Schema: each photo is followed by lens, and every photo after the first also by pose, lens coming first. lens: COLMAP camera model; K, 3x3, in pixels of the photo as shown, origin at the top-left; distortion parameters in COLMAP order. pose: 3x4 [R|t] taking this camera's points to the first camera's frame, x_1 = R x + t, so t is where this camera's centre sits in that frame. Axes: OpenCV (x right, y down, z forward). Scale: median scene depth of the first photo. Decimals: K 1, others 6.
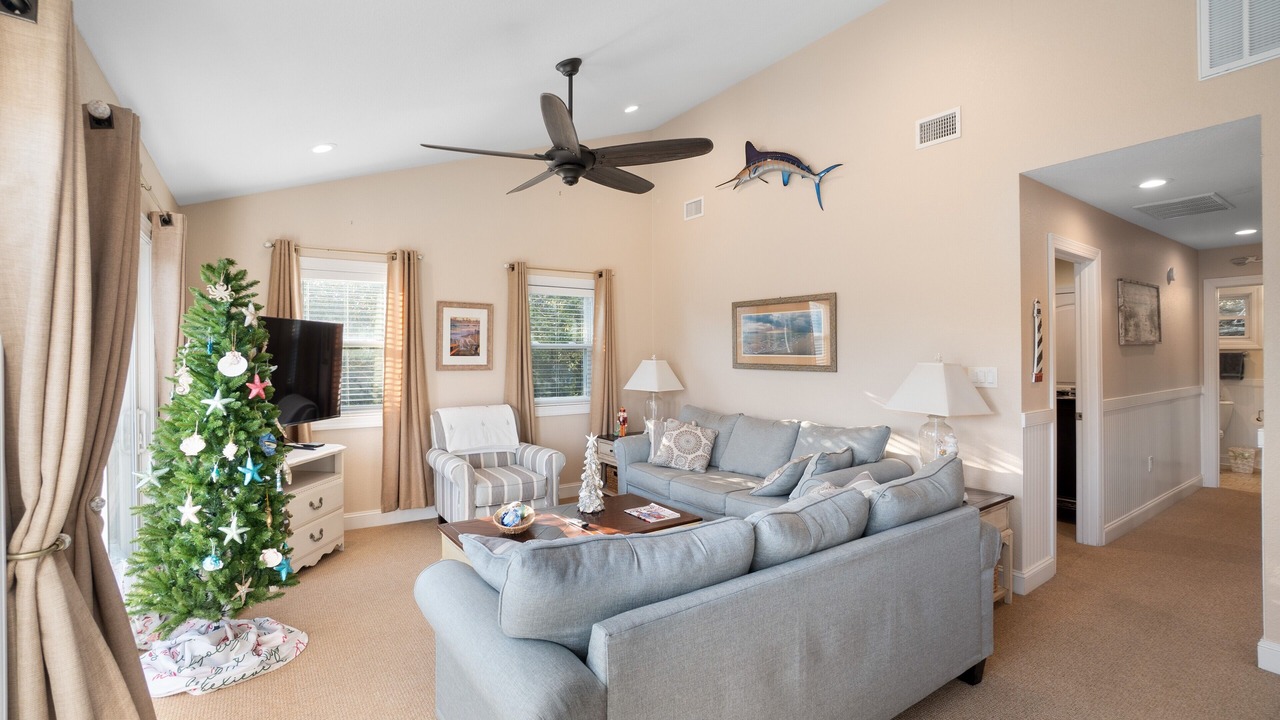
lens RADIAL K [[570.1, 0, 640.0], [0, 570.1, 360.0], [0, 0, 1]] dist [-0.064402, 0.021214]
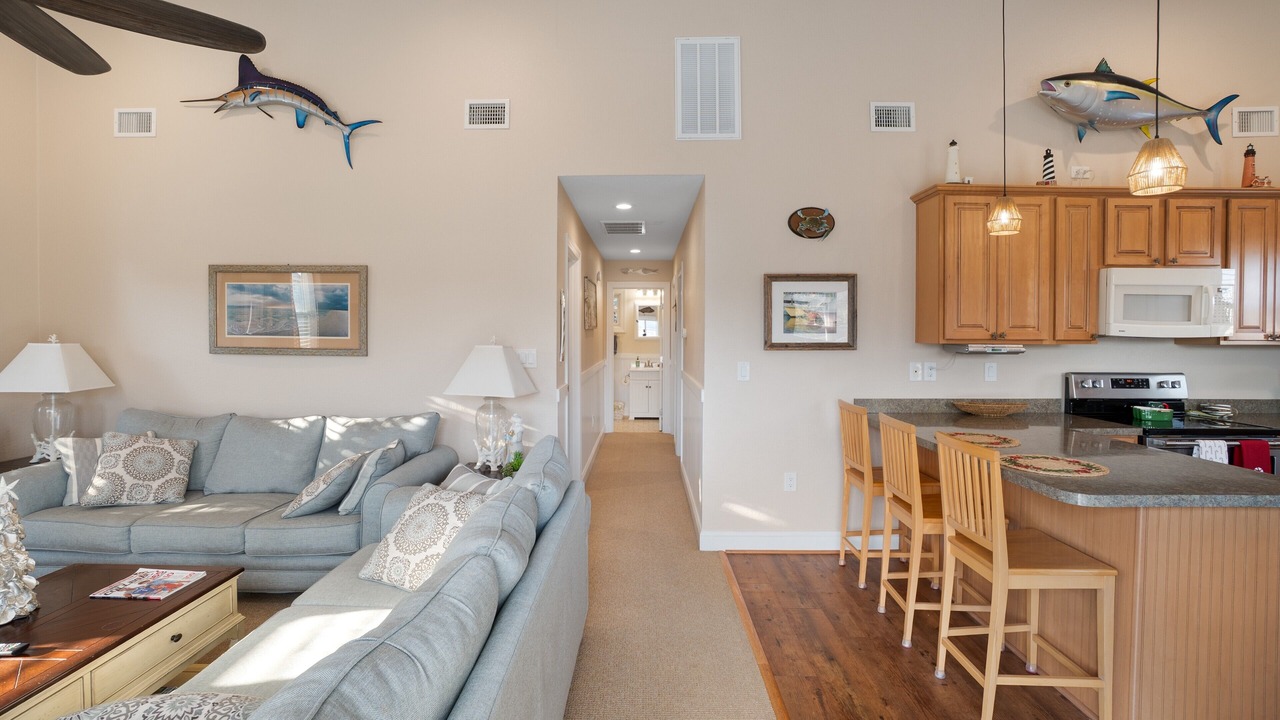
lens RADIAL K [[570.9, 0, 636.8], [0, 570.9, 347.8], [0, 0, 1]] dist [-0.063195, 0.022328]
pose [[0.578287, -0.011823, 0.815748, -0.118754], [-0.000115, 0.999894, 0.014574, -0.004275], [-0.815834, -0.008522, 0.578224, 0.143423]]
